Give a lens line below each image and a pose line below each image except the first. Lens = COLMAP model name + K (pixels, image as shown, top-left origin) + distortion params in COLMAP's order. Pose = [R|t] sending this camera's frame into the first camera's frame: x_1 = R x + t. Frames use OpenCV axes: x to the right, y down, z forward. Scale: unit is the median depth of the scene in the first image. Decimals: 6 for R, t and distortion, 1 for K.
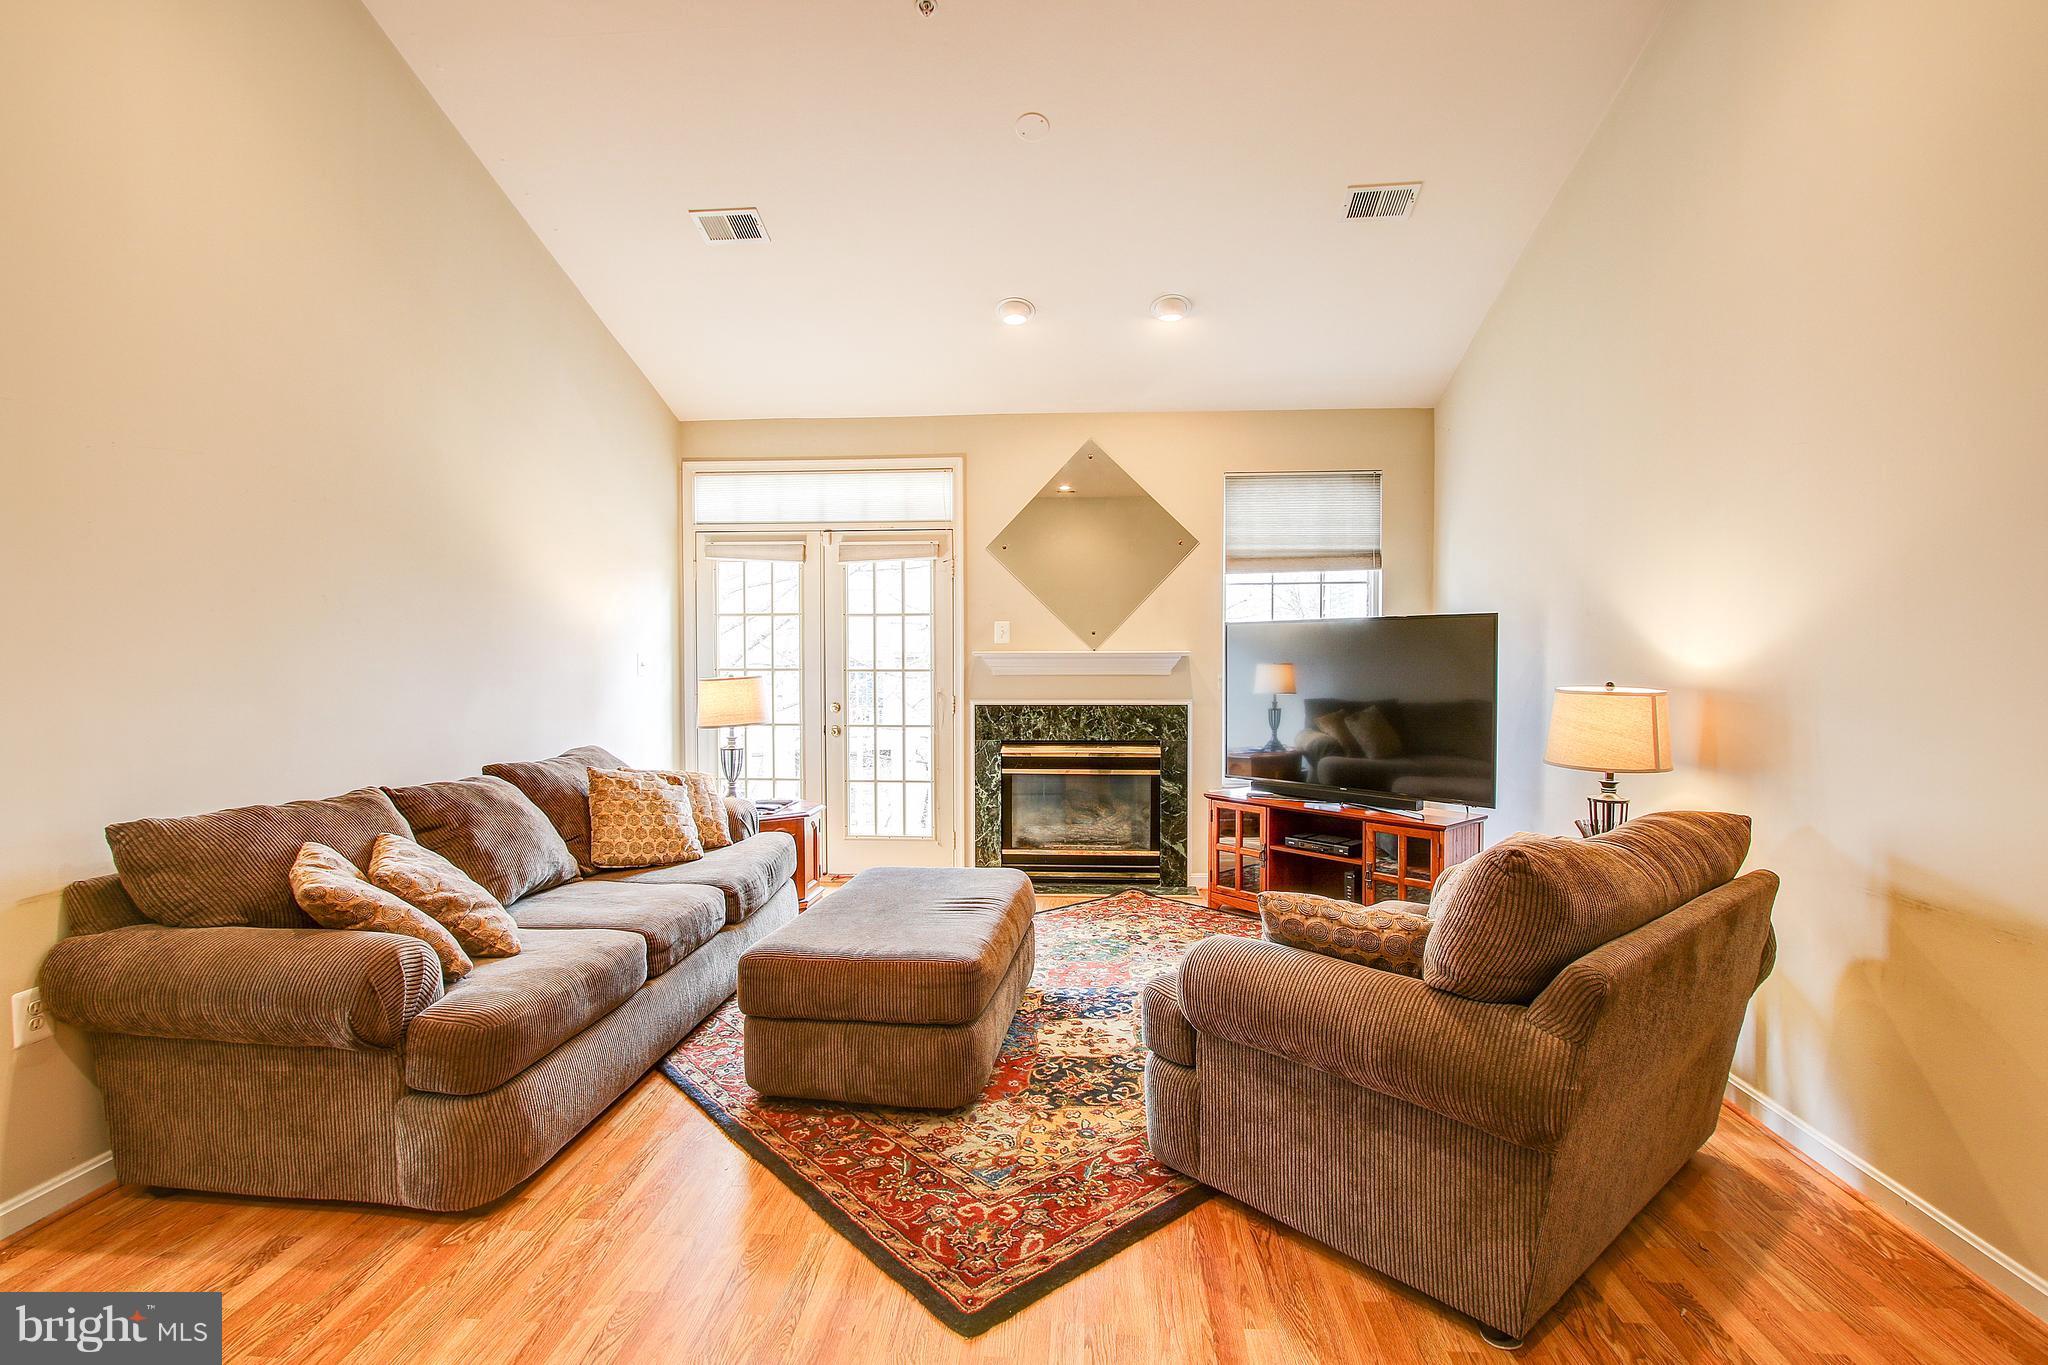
lens RADIAL K [[931.3, 0, 1023.3], [0, 931.3, 702.4], [0, 0, 1]] dist [-0.017720, 0.000394]
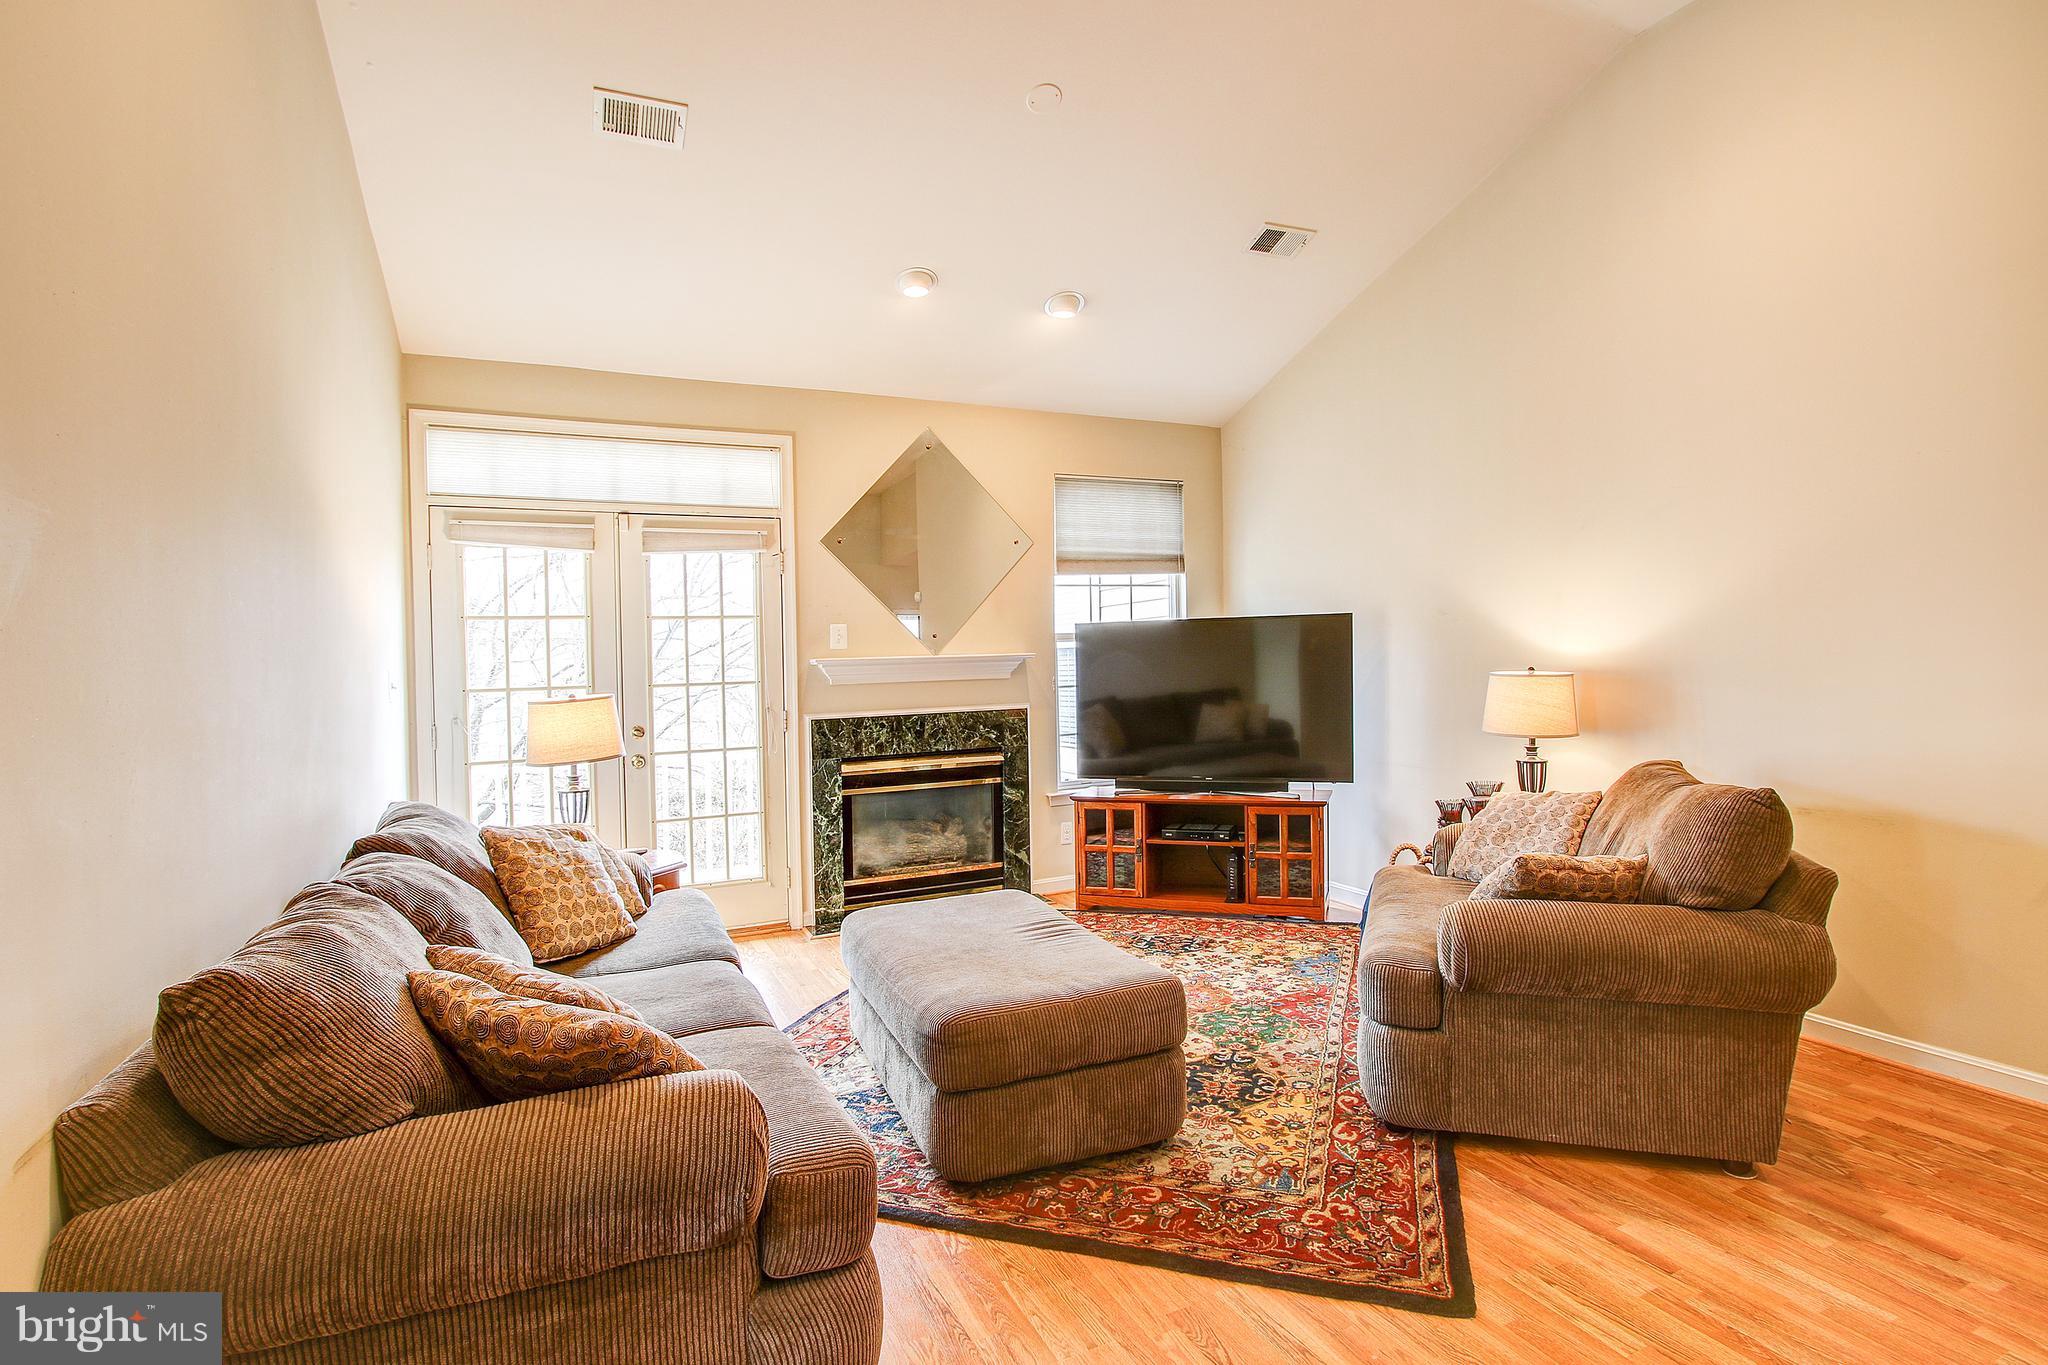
lens RADIAL K [[999.1, 0, 976.9], [0, 999.1, 701.6], [0, 0, 1]] dist [-0.018344, 0.000179]
pose [[0.873582, -0.042900, 0.484782, -0.436929], [0.049418, 0.998778, -0.000668, -0.007178], [-0.484161, 0.024541, 0.874635, 0.124318]]
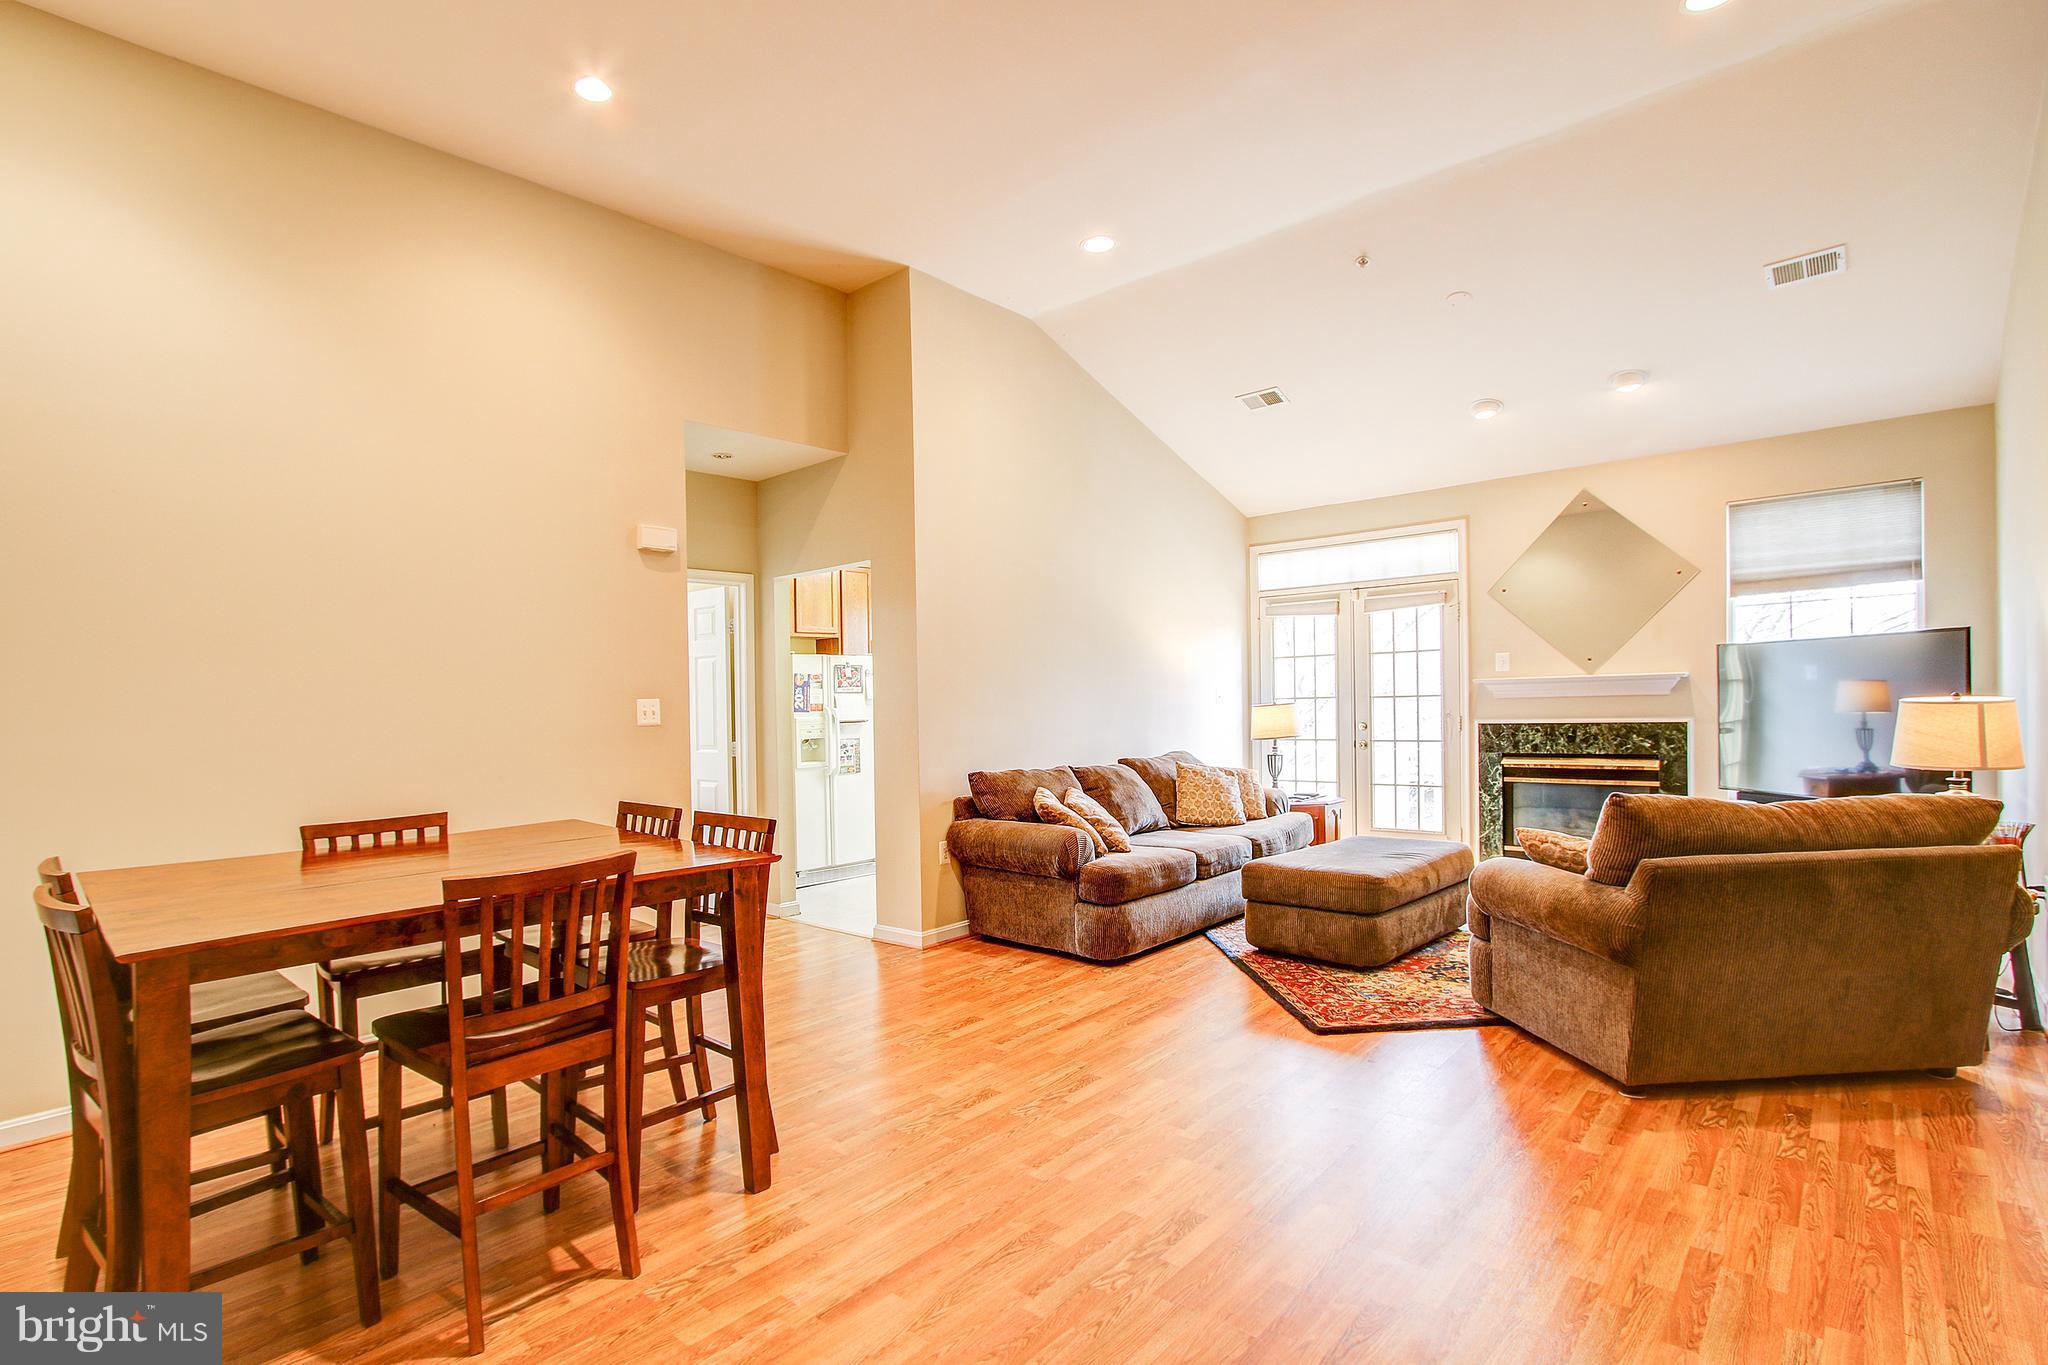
lens RADIAL K [[991.3, 0, 1001.5], [0, 991.3, 748.1], [0, 0, 1]] dist [-0.001619, -0.000085]
pose [[0.785363, 0.007862, -0.618985, 0.303407], [0.001343, 0.999895, 0.014405, 0.017962], [0.619033, -0.012144, 0.785271, -0.454568]]
